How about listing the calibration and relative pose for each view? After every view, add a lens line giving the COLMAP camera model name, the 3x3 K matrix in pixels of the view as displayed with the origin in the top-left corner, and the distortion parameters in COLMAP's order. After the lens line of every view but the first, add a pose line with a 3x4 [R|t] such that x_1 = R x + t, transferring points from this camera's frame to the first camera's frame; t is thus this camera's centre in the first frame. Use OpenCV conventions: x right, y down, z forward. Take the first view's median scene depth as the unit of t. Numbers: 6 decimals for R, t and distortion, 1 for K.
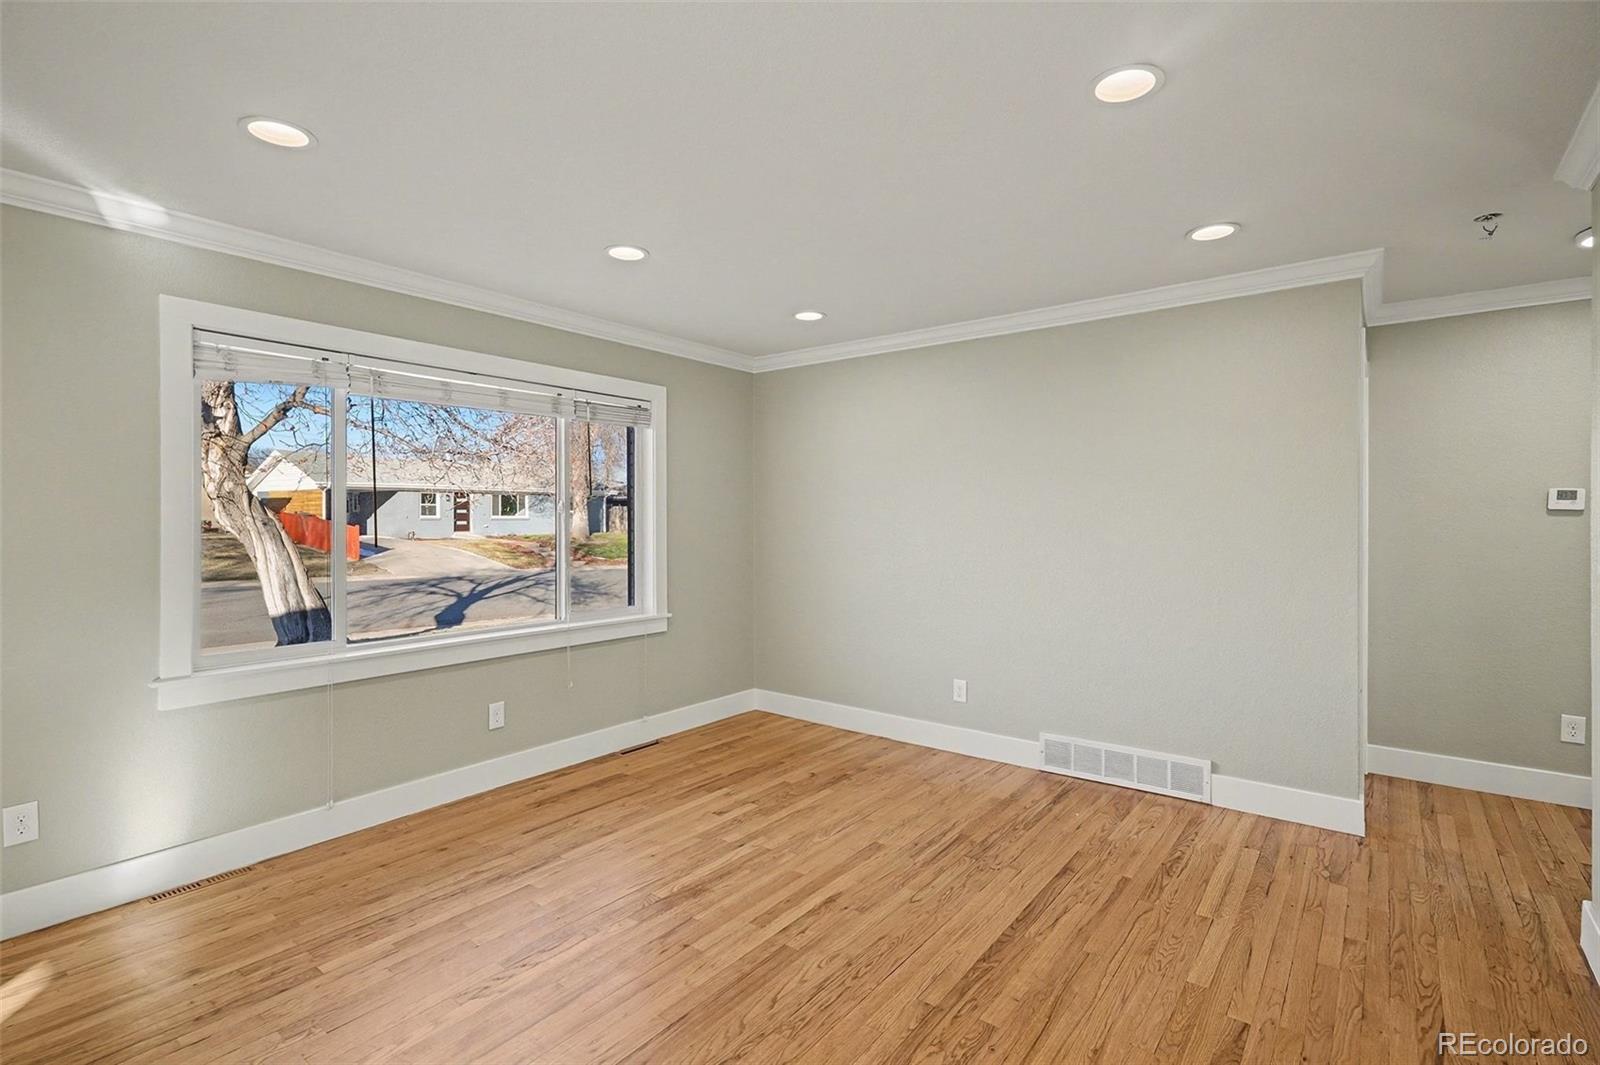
lens RADIAL K [[755.3, 0, 804.0], [0, 755.3, 525.6], [0, 0, 1]] dist [-0.002438, -0.000255]
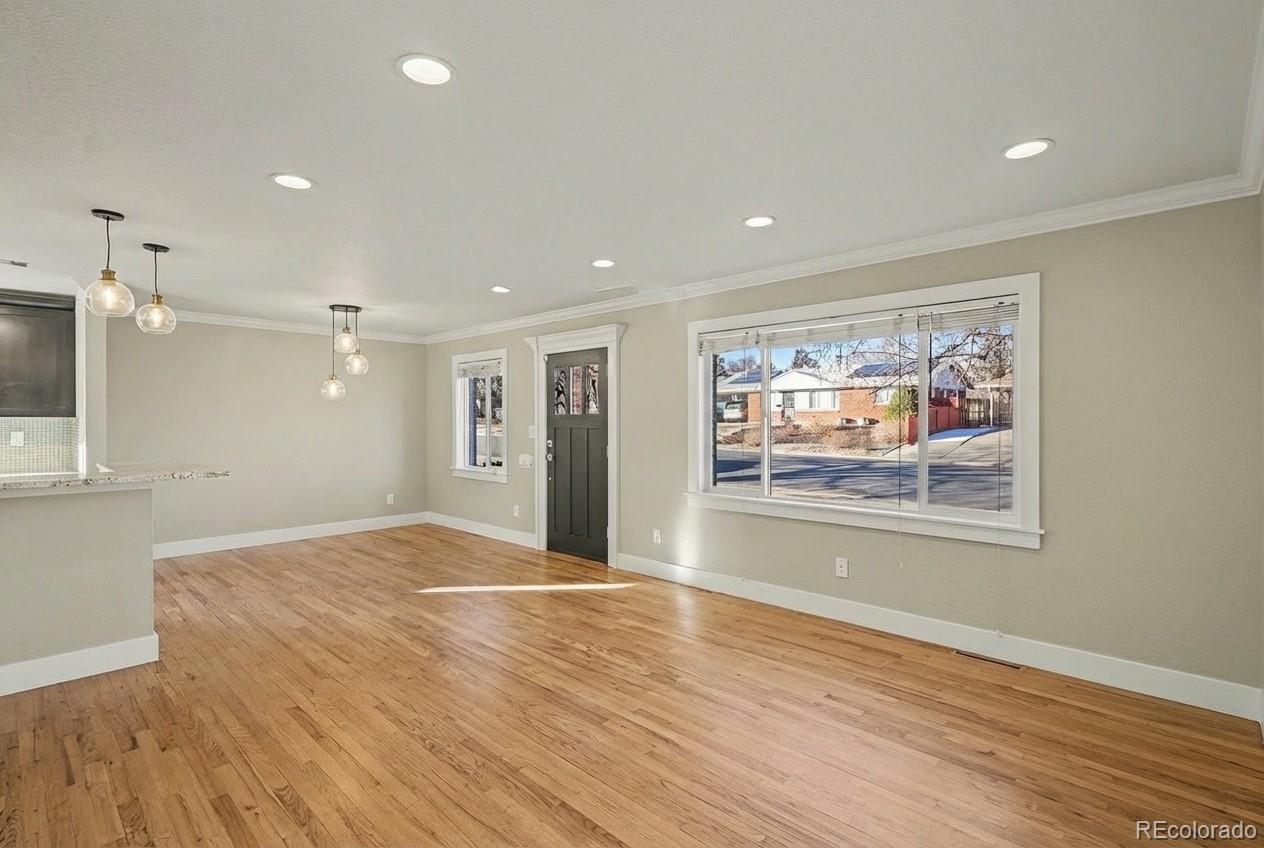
lens RADIAL K [[613.8, 0, 632.0], [0, 613.8, 424.0], [0, 0, 1]] dist [-0.000347, 0.000006]
pose [[-0.117143, 0.008014, -0.993083, 0.722104], [-0.008522, 0.999923, 0.009074, -0.010860], [0.993079, 0.009526, -0.117065, 0.756244]]
